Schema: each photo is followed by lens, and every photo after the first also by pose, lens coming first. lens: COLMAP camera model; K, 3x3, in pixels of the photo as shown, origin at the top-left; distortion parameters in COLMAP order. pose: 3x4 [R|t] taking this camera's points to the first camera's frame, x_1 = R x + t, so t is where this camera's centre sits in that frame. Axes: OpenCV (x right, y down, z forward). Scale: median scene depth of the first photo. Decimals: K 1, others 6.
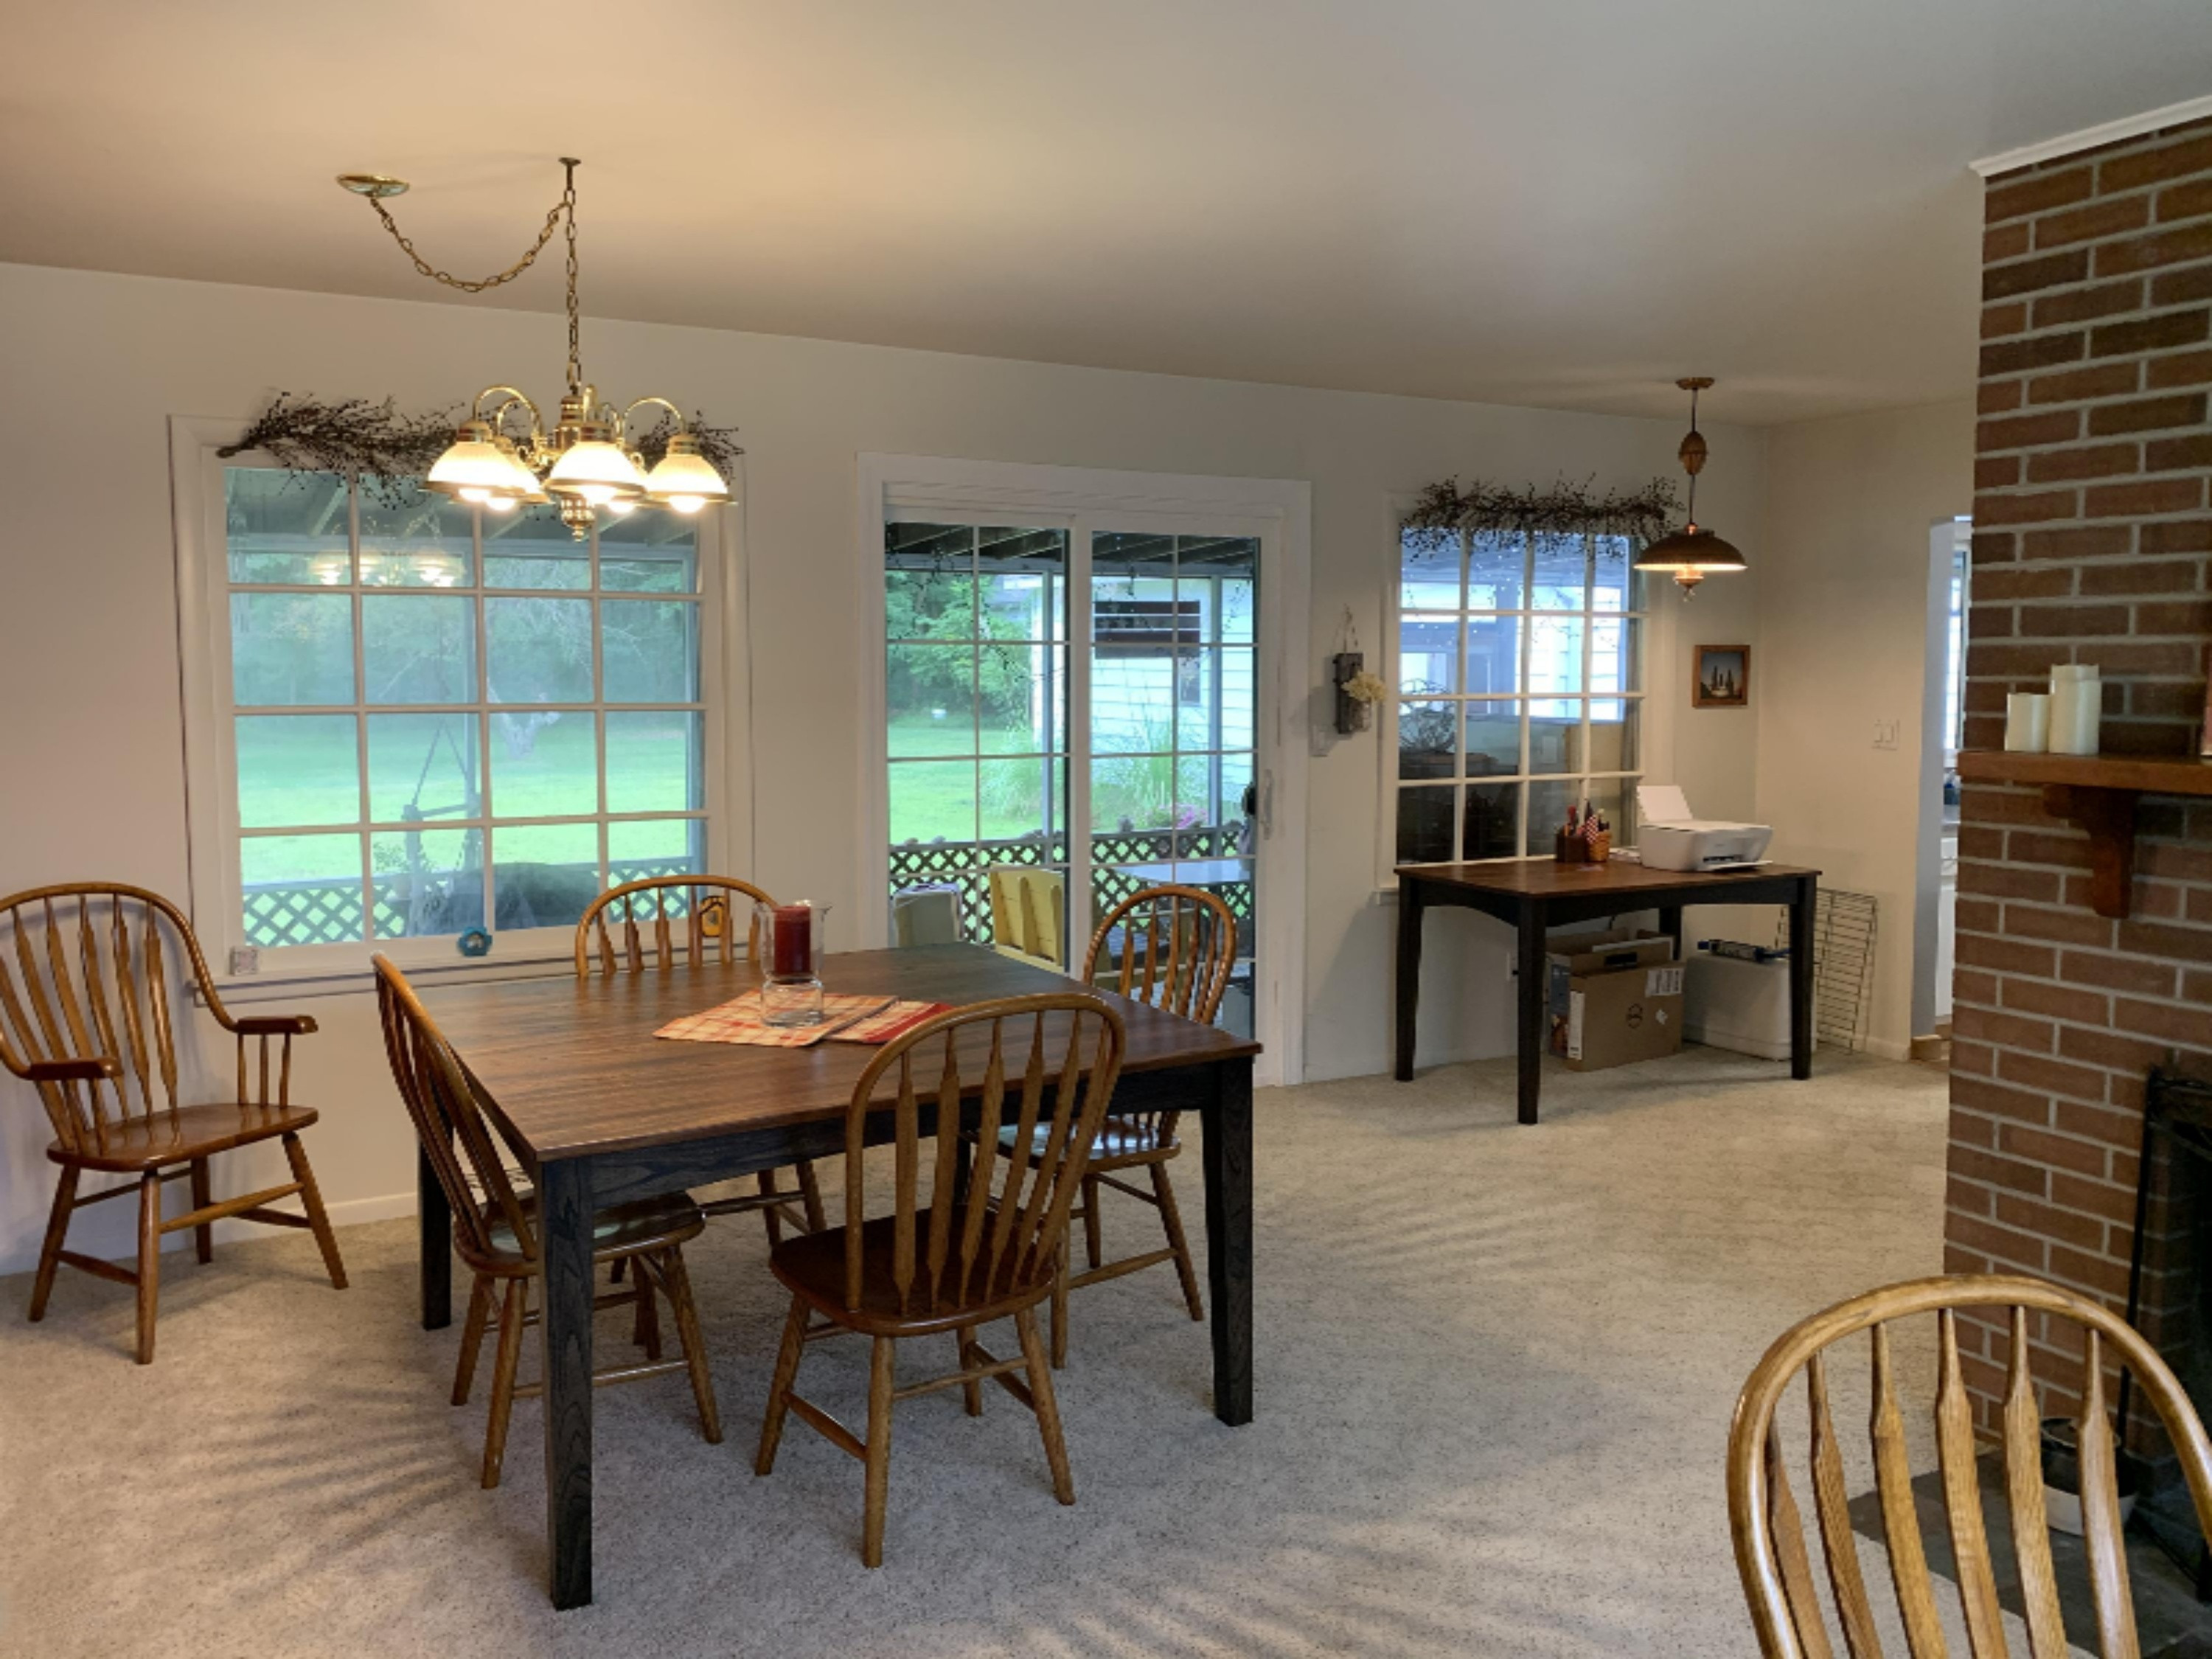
lens RADIAL K [[1711.6, 0, 1117.6], [0, 1711.6, 821.9], [0, 0, 1]] dist [0.006514, -0.007530]
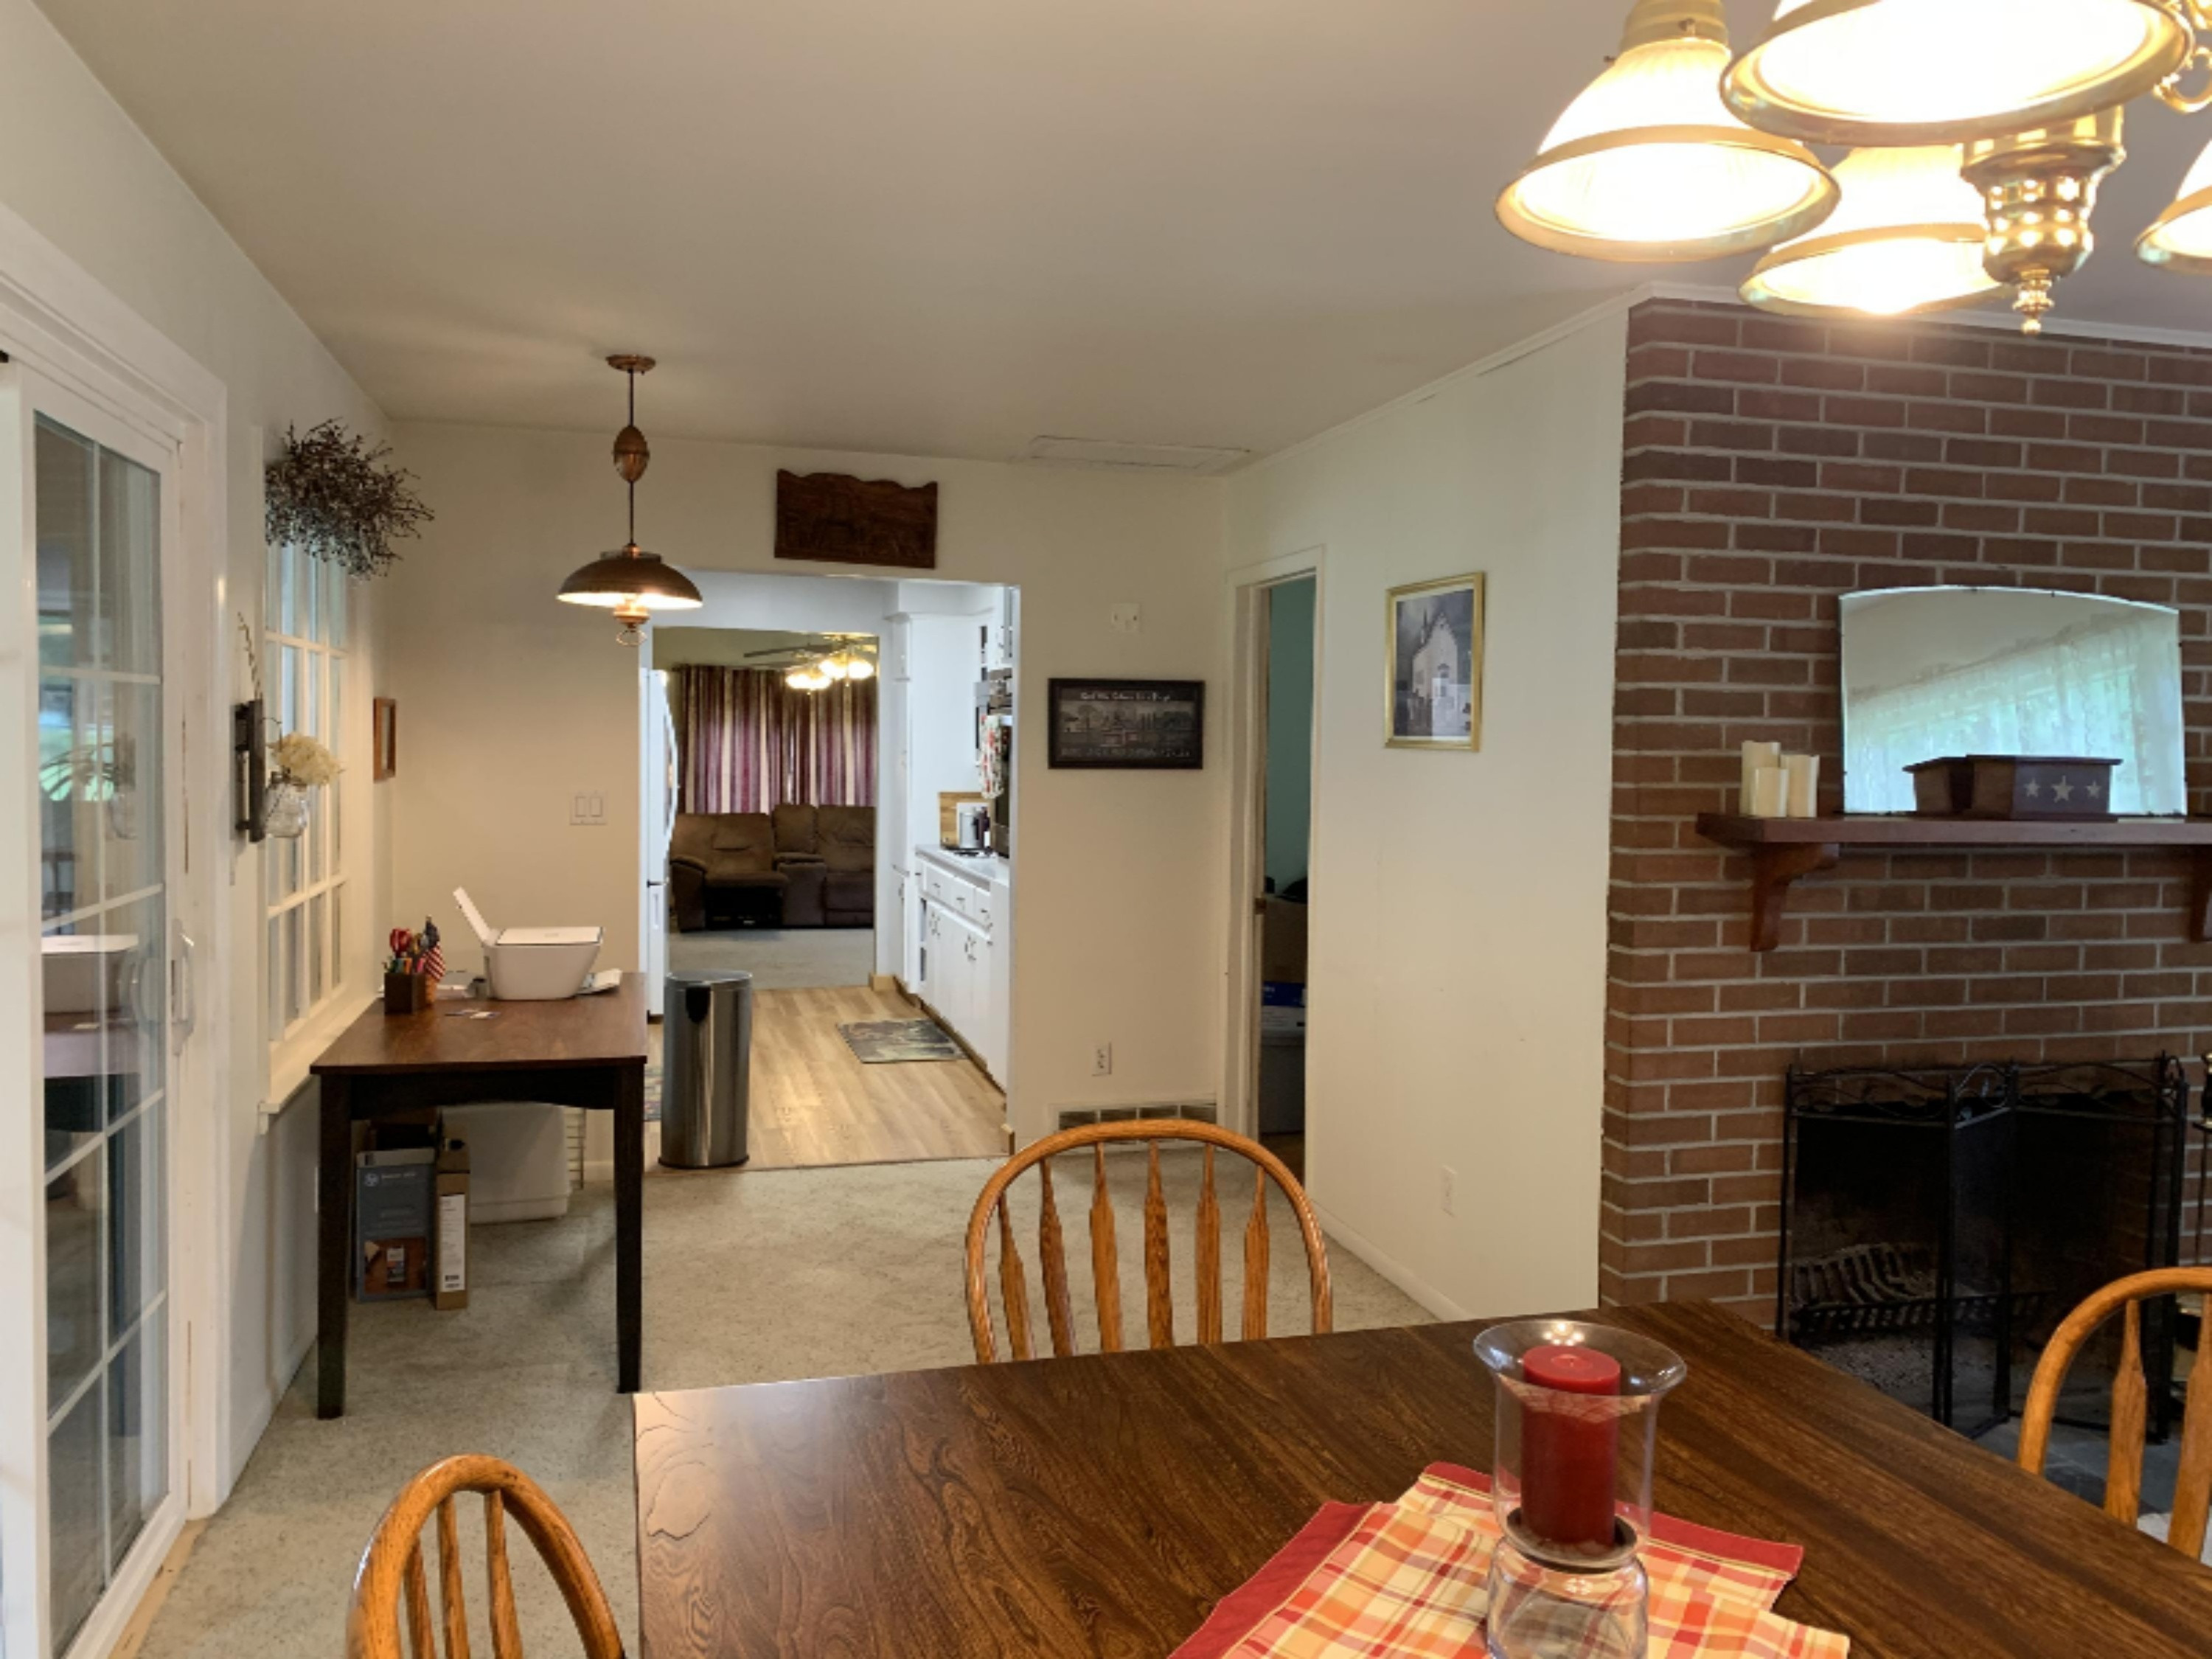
lens RADIAL K [[1711.6, 0, 1117.6], [0, 1711.6, 821.9], [0, 0, 1]] dist [0.006514, -0.007530]
pose [[0.231460, -0.044619, 0.971821, -0.672098], [0.076153, 0.996713, 0.027625, -0.099881], [-0.969859, 0.067613, 0.234098, 1.124770]]
